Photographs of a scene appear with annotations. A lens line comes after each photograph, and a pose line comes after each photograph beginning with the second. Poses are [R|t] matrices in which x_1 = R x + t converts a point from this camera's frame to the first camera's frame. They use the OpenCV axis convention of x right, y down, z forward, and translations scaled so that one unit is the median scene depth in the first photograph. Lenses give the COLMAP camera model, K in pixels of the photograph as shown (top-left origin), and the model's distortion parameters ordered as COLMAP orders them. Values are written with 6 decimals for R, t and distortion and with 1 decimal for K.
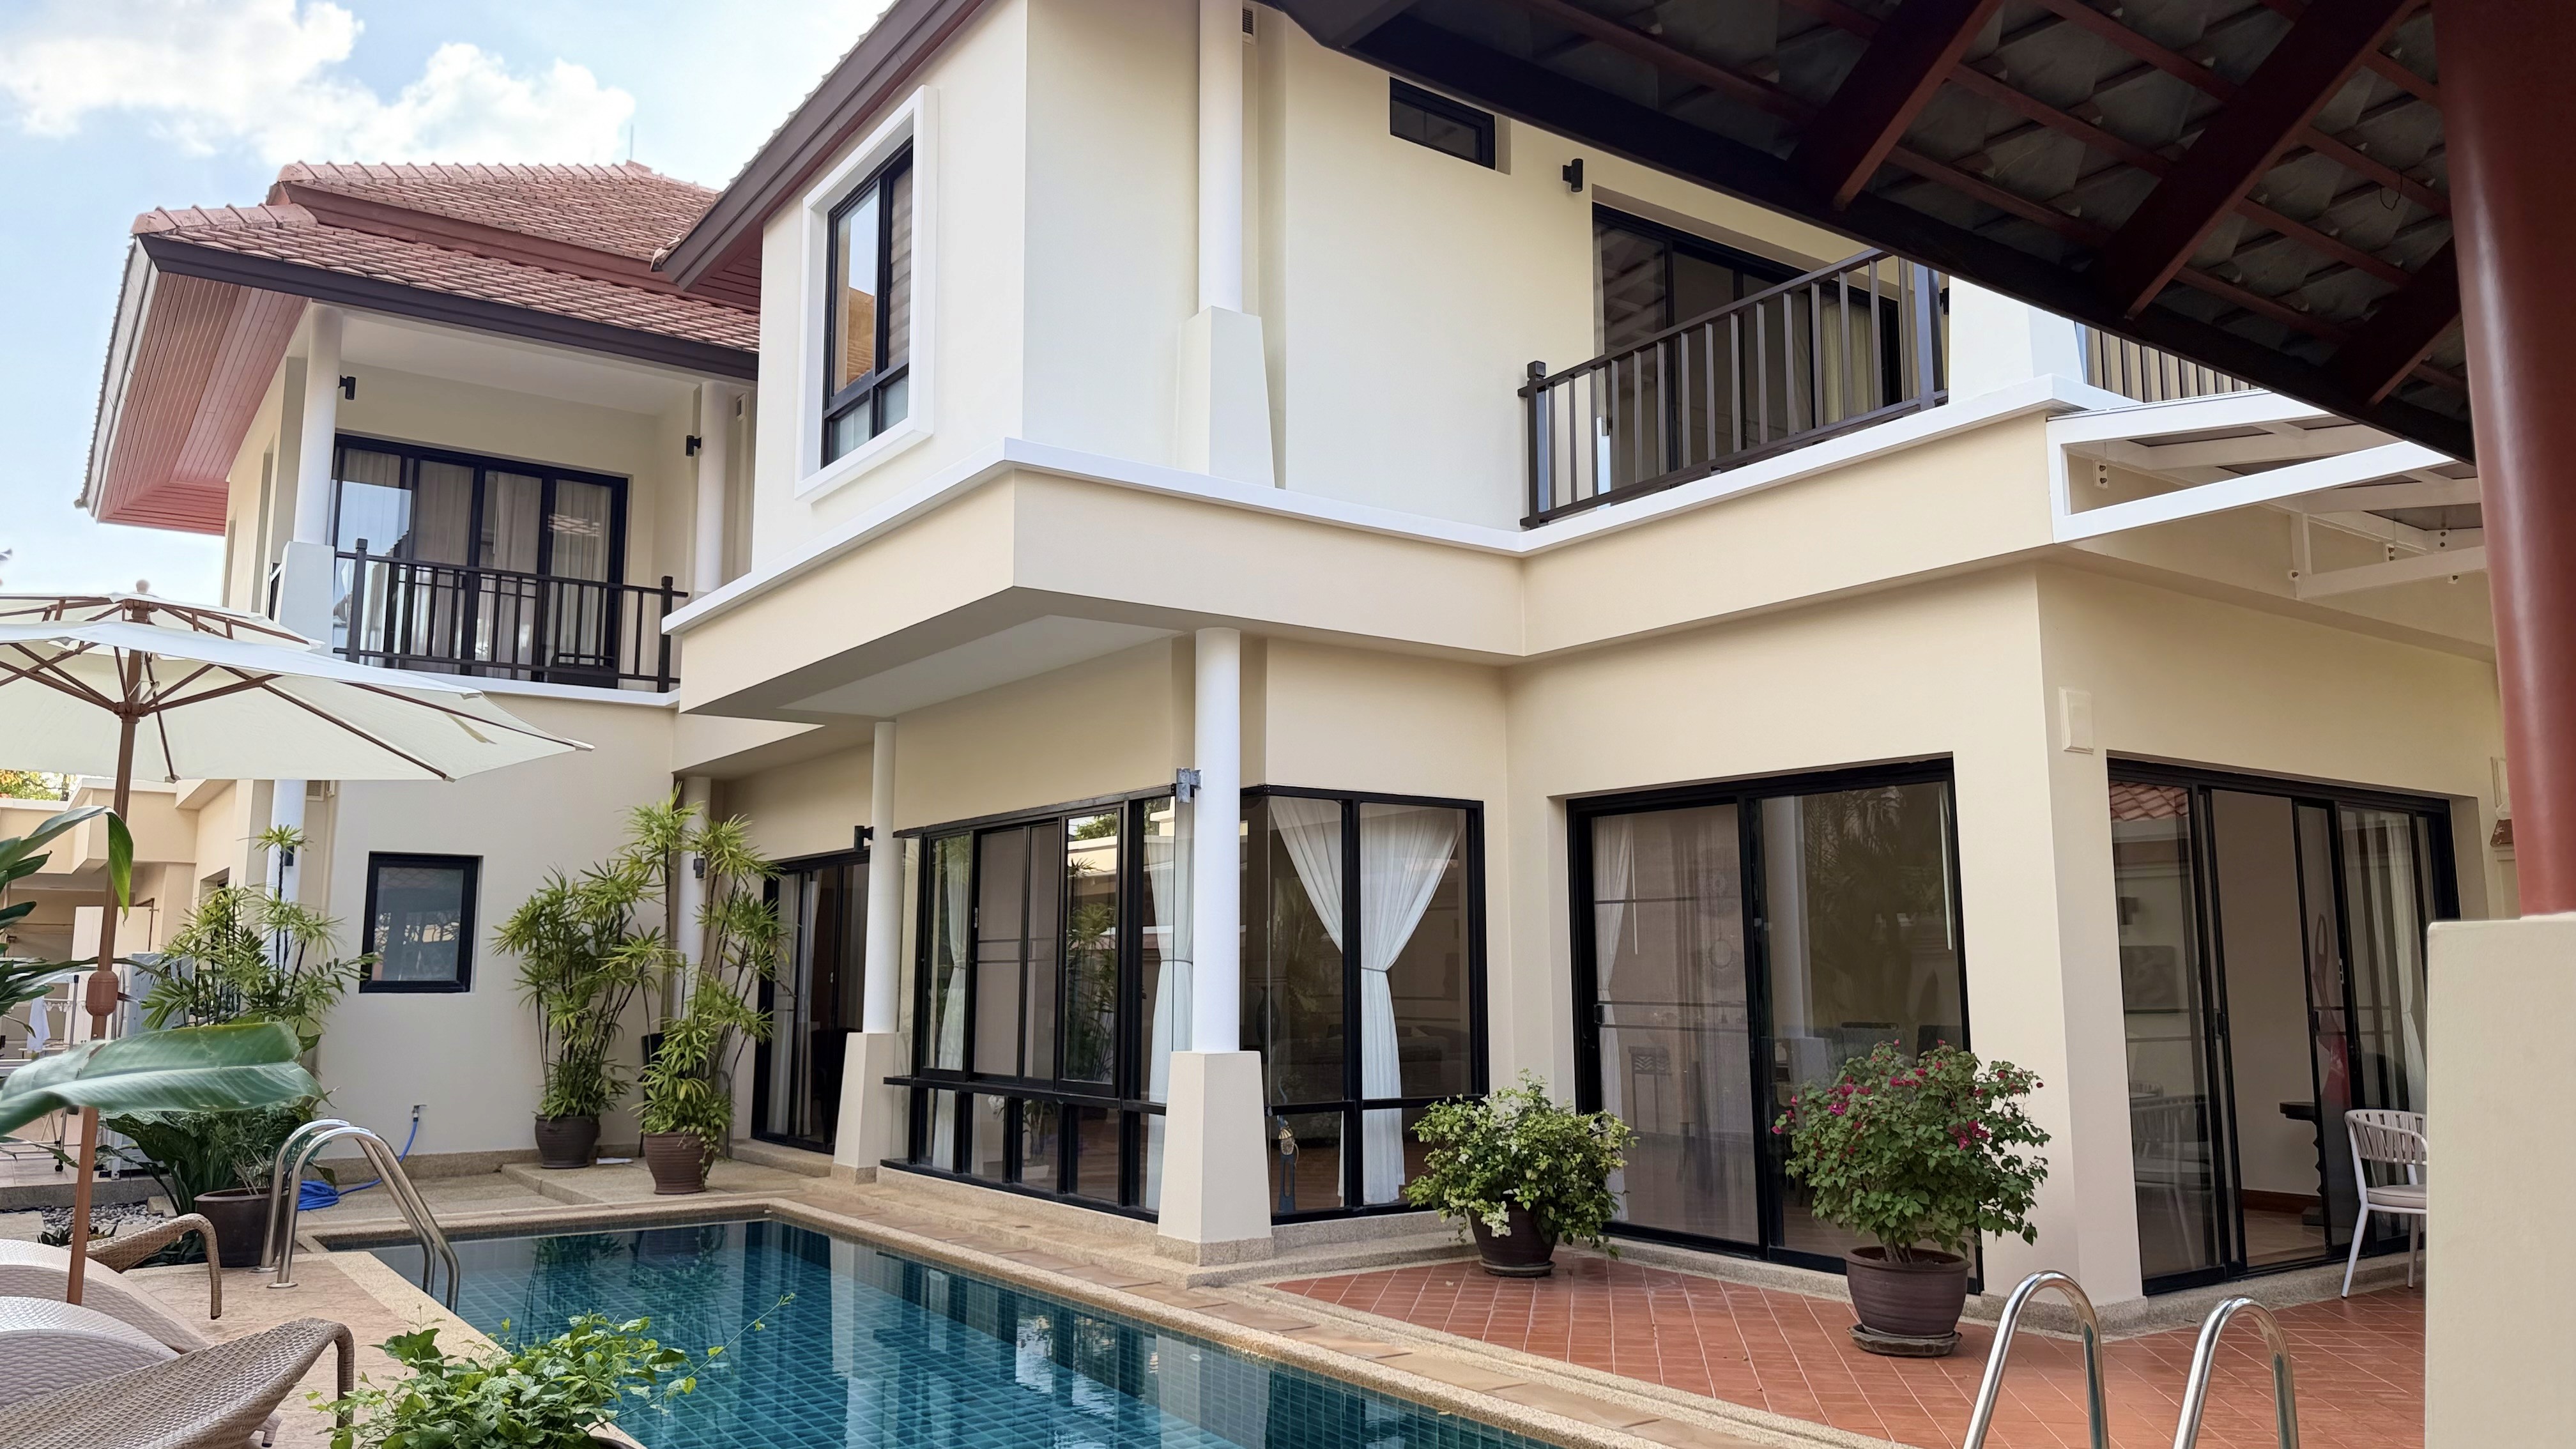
lens RADIAL K [[1806.5, 0, 1295.6], [0, 1806.5, 738.3], [0, 0, 1]] dist [0.134142, -0.257605]
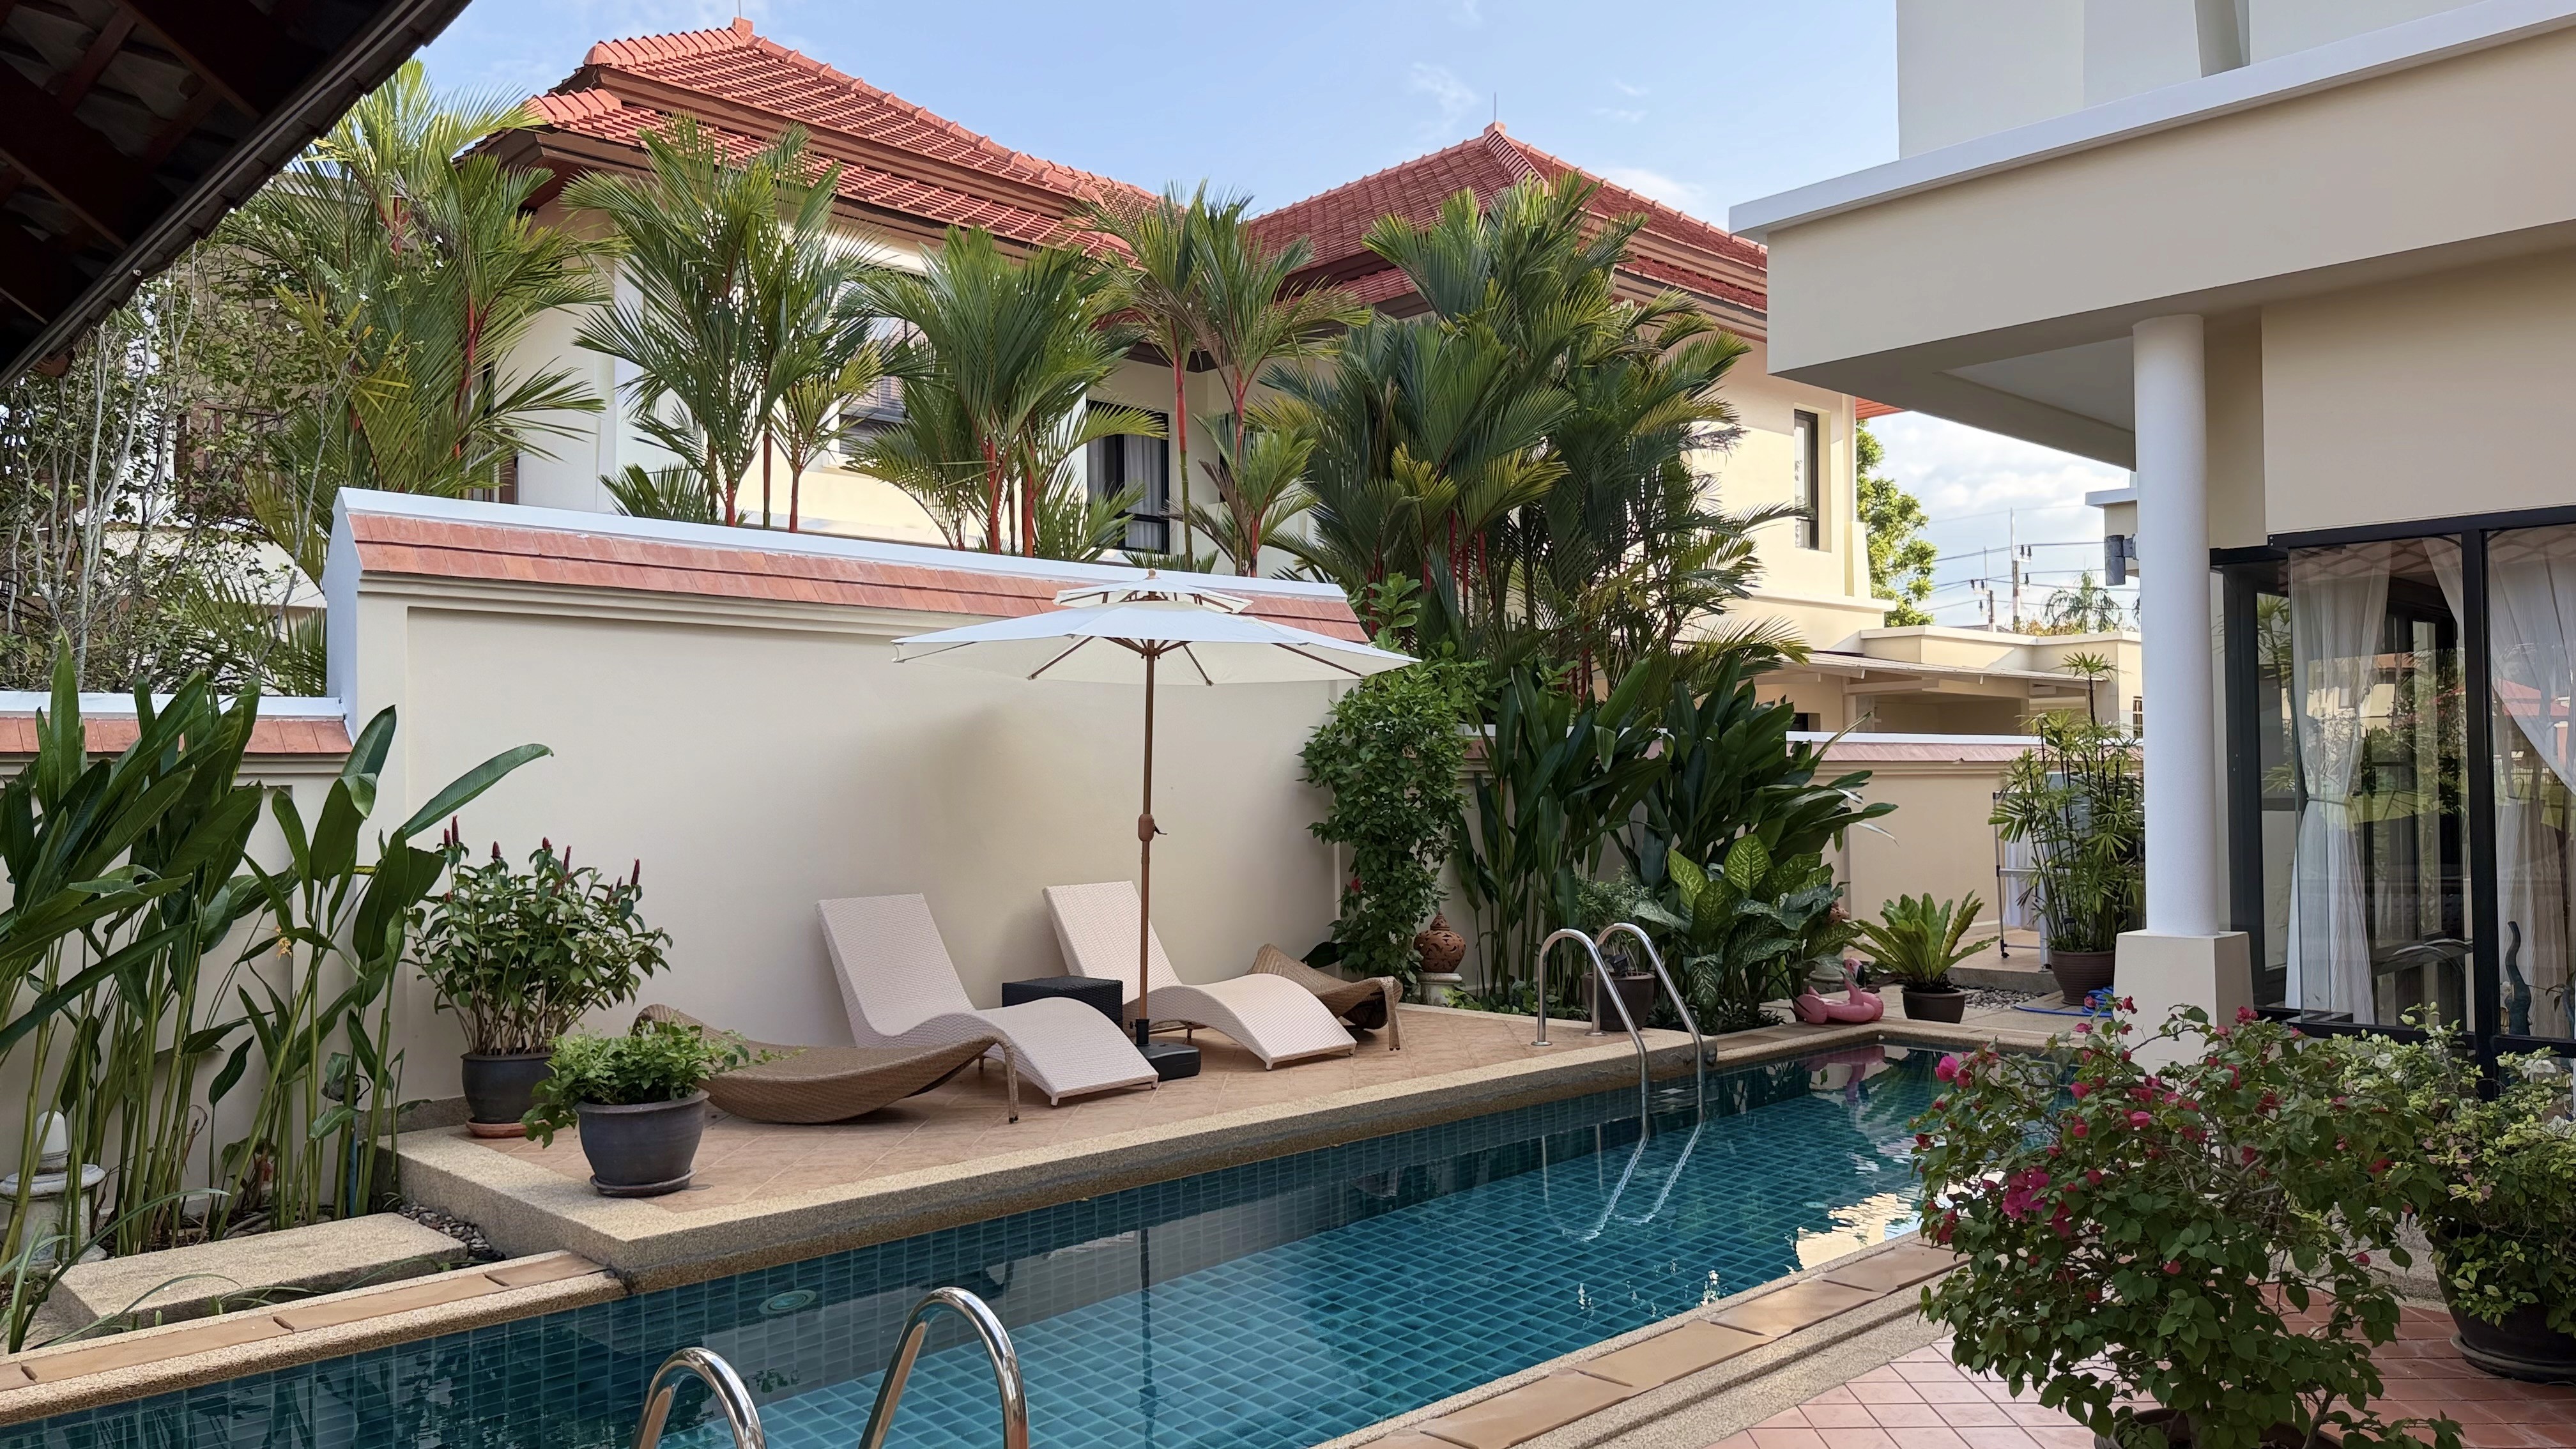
lens RADIAL K [[1806.5, 0, 1295.6], [0, 1806.5, 738.3], [0, 0, 1]] dist [0.134142, -0.257605]
pose [[0.145902, -0.025360, -0.988974, 0.582033], [0.136464, 0.990631, -0.005270, 0.051901], [0.979842, -0.134191, 0.147996, 0.561299]]
